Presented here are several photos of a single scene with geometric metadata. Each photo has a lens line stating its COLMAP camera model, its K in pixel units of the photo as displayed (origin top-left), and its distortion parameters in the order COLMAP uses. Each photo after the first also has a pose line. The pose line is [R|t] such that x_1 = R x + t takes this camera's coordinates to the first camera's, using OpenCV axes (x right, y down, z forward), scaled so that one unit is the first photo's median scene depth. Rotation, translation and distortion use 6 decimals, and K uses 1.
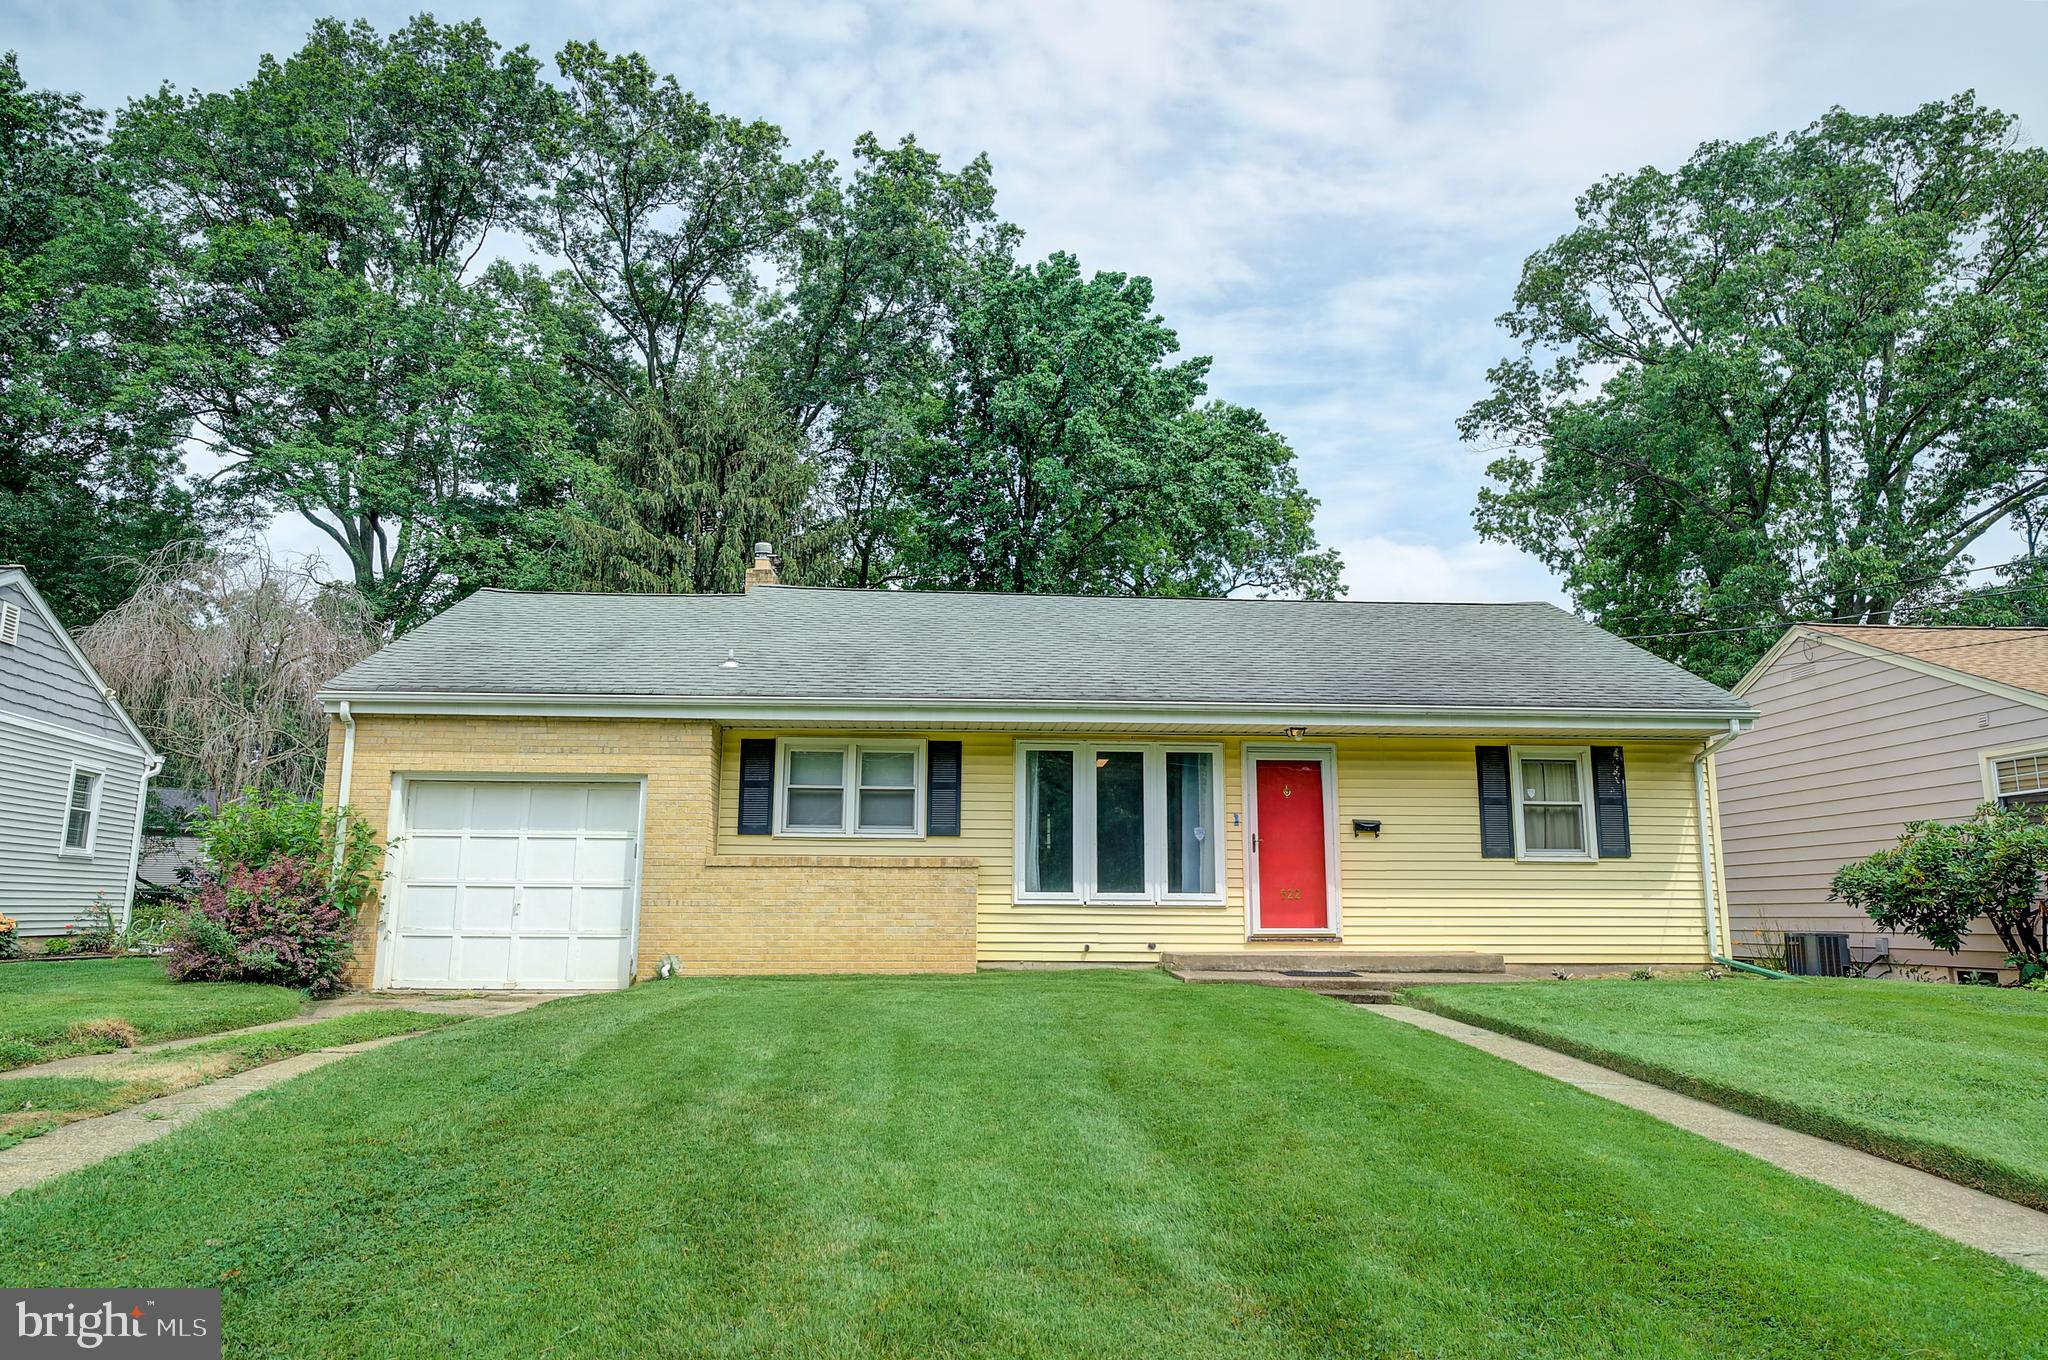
lens RADIAL K [[1329.6, 0, 1024.0], [0, 1329.6, 680.0], [0, 0, 1]] dist [0.004816, 0.003560]
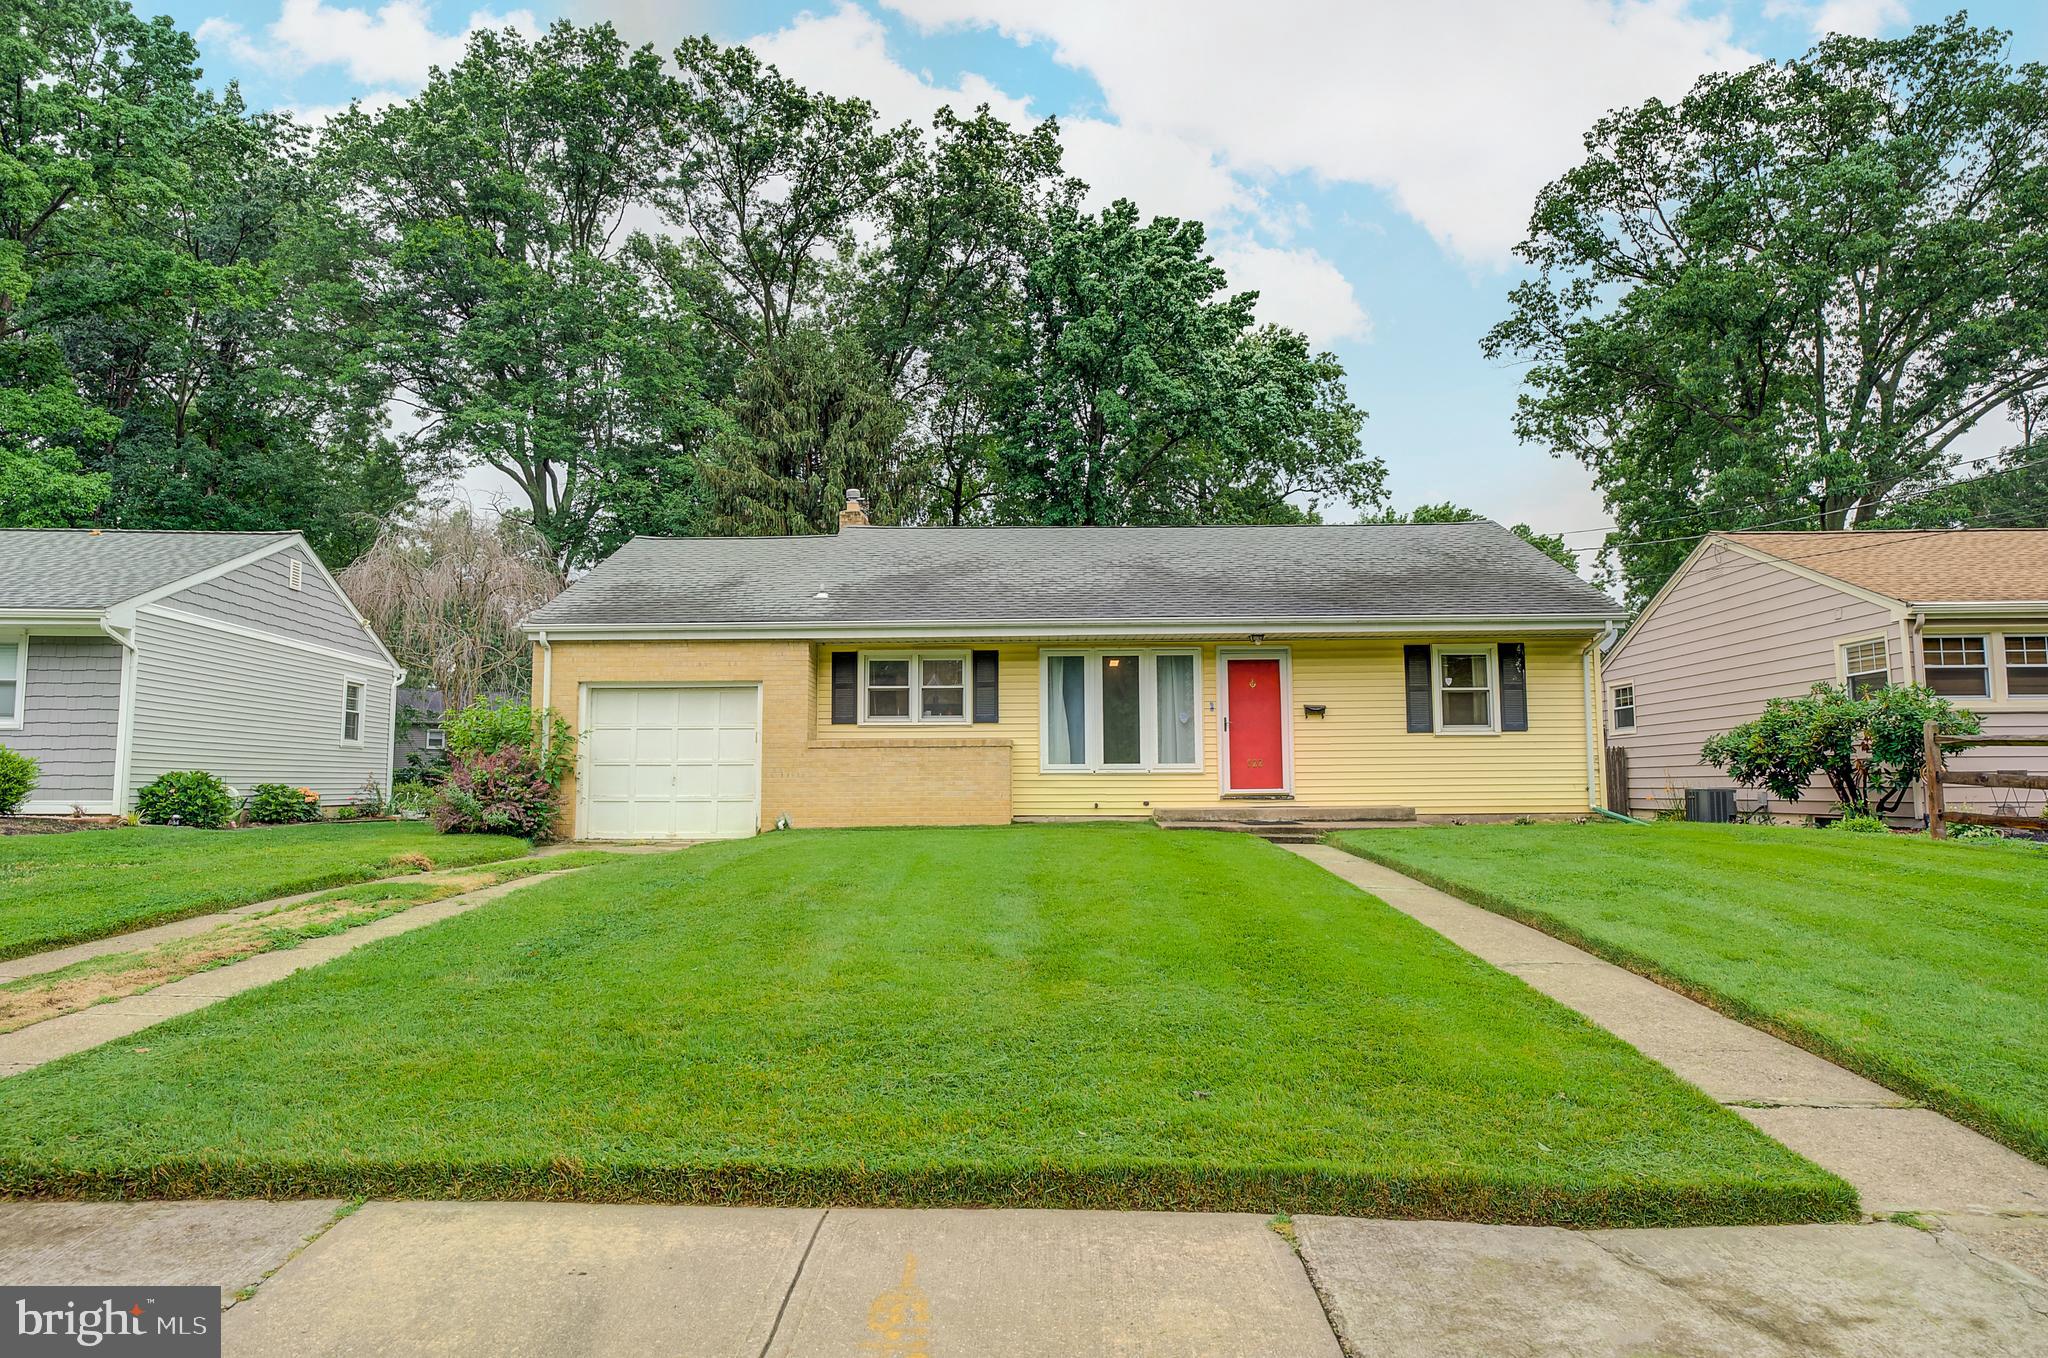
lens RADIAL K [[1209.1, 0, 1024.0], [0, 1209.1, 679.0], [0, 0, 1]] dist [-0.000849, -0.001646]
pose [[0.996426, -0.018854, -0.082335, 0.073719], [0.025823, 0.996095, 0.084422, -0.024883], [0.080422, -0.086246, 0.993023, -0.174263]]
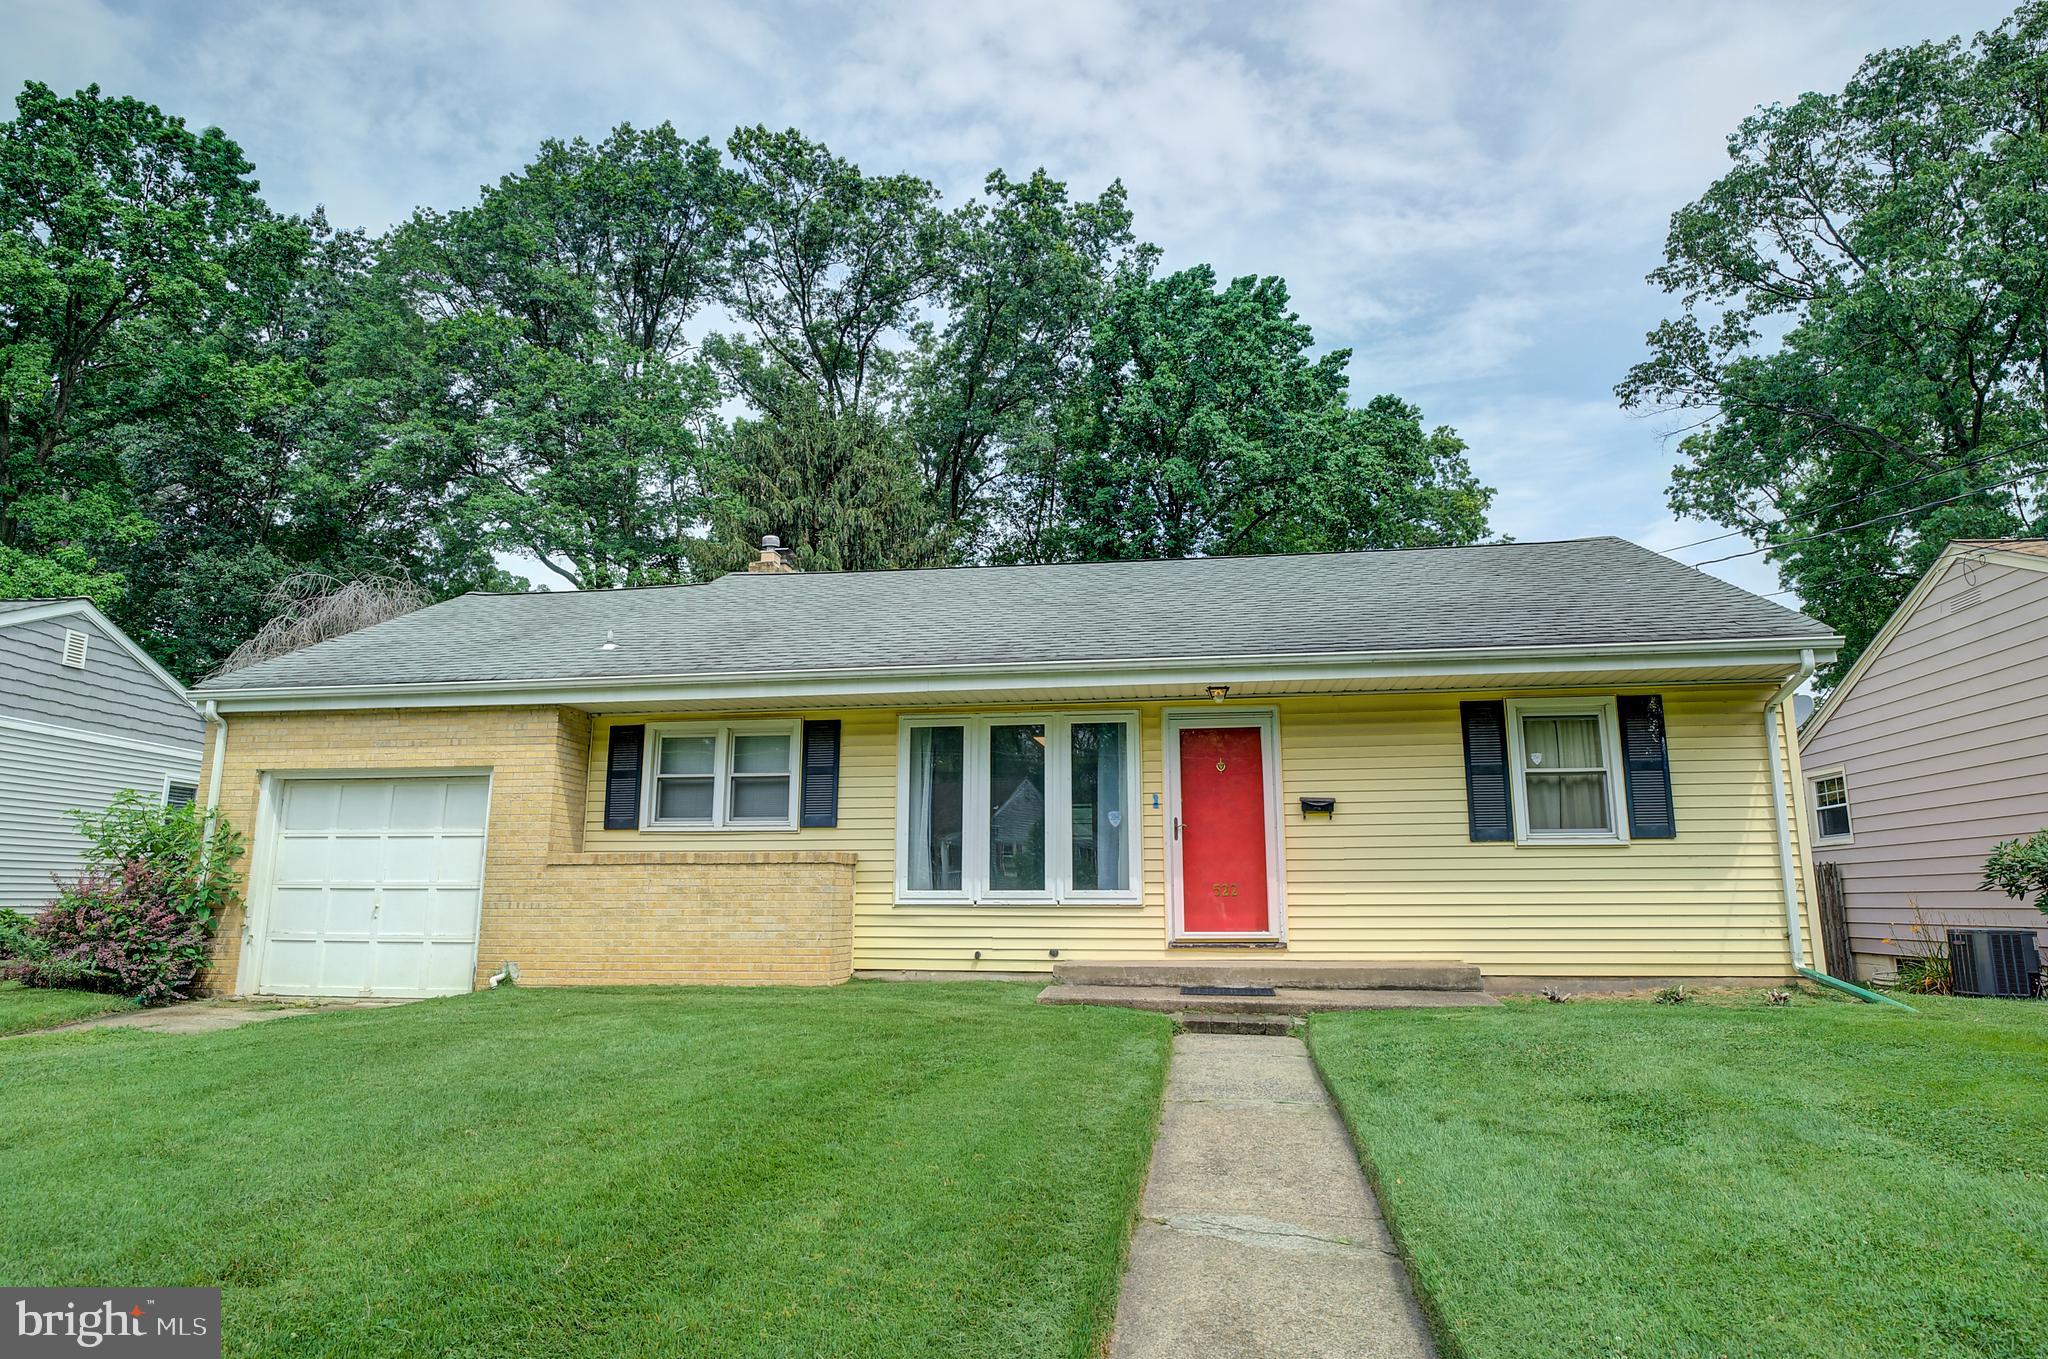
lens RADIAL K [[1170.4, 0, 1024.0], [0, 1170.4, 679.5], [0, 0, 1]] dist [-0.004247, -0.005159]
pose [[0.976761, -0.045307, -0.209490, 0.232243], [0.042828, 0.998949, -0.016356, 0.036687], [0.210010, 0.007004, 0.977674, 0.259784]]
